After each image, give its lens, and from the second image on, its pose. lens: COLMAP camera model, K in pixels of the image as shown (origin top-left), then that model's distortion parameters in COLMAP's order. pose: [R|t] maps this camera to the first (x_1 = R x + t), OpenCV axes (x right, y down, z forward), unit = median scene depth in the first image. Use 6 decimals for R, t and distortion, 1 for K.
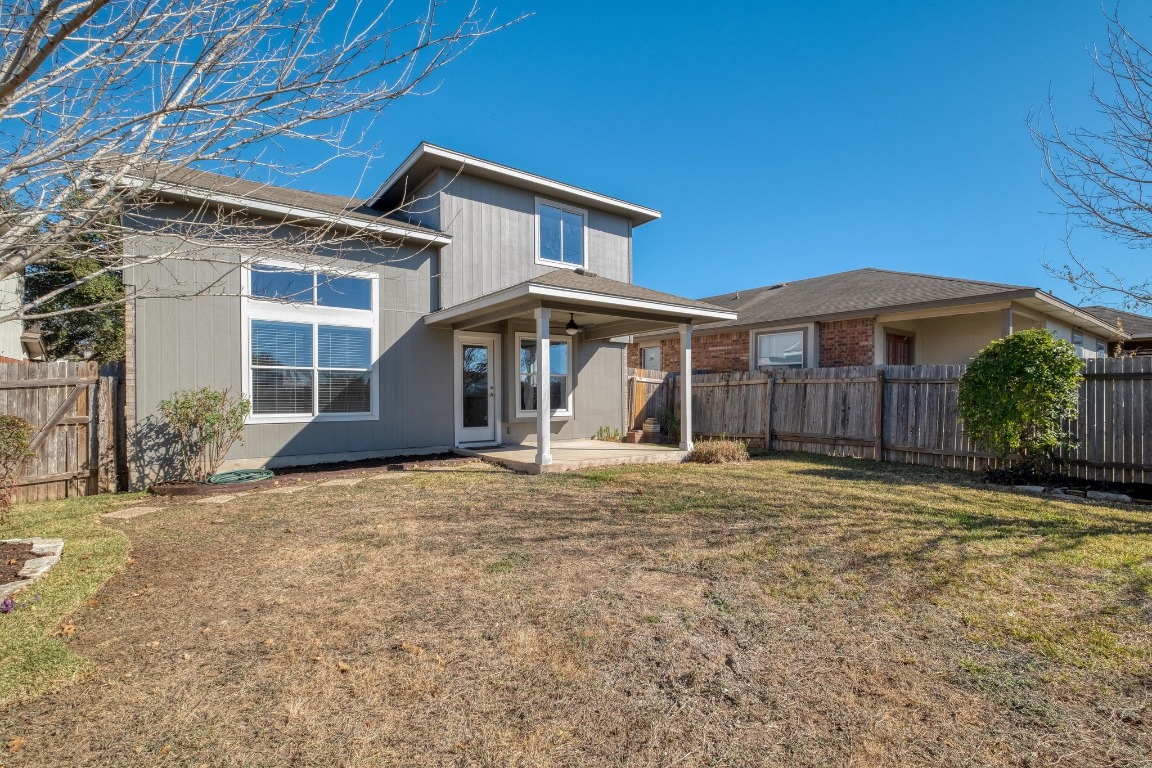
lens RADIAL K [[496.9, 0, 576.0], [0, 496.9, 384.0], [0, 0, 1]] dist [0.000819, -0.001022]
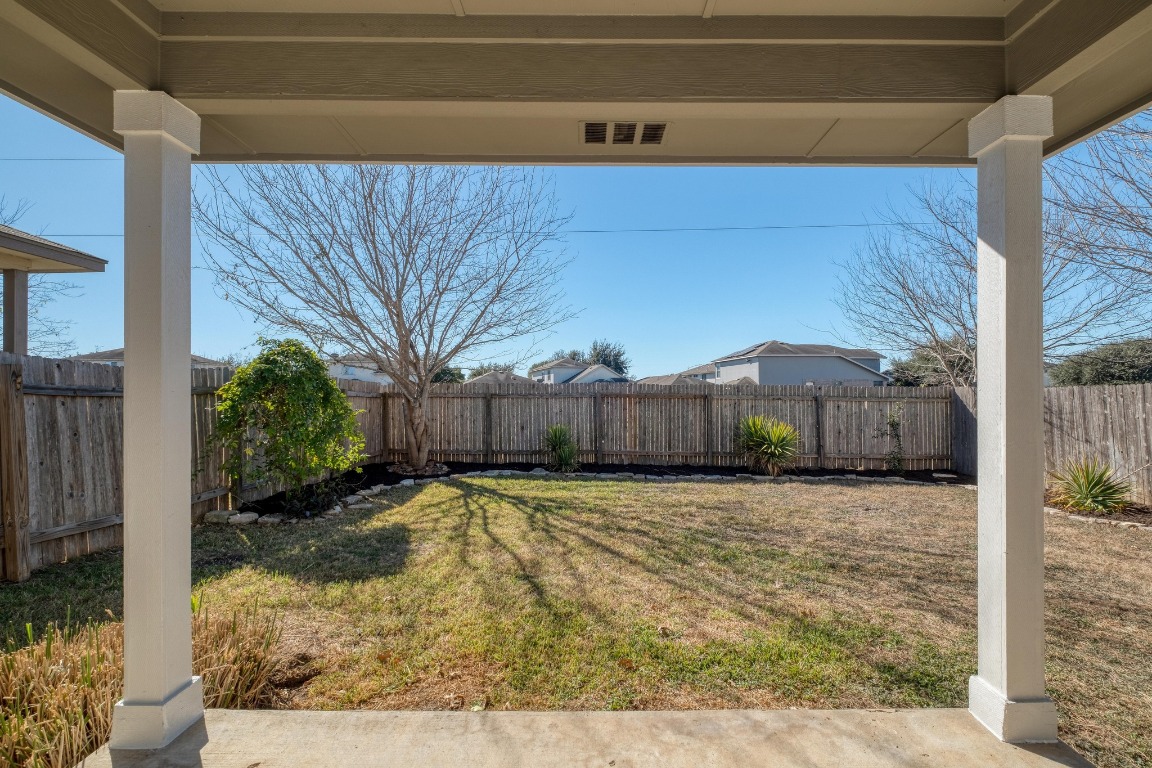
lens RADIAL K [[496.9, 0, 576.0], [0, 496.9, 384.0], [0, 0, 1]] dist [0.000819, -0.001022]
pose [[-0.794105, 0.003907, 0.607768, -0.021411], [-0.009169, 0.999789, -0.018407, -0.007784], [-0.607711, -0.020190, -0.793902, 0.949059]]
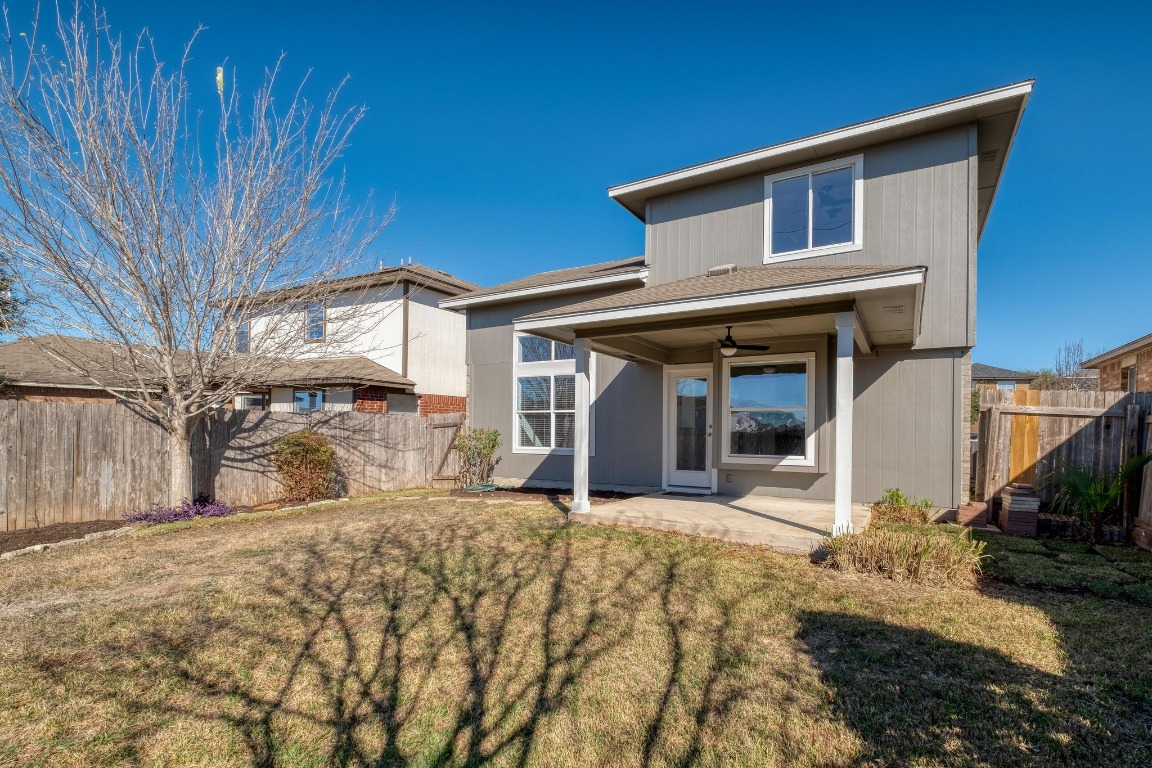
lens RADIAL K [[530.5, 0, 601.7], [0, 530.5, 422.7], [0, 0, 1]] dist [-0.000675, -0.000403]
pose [[0.411007, -0.007434, -0.911602, 0.590814], [0.011245, 0.999932, -0.003084, 0.001975], [0.911563, -0.008983, 0.411063, 0.457877]]
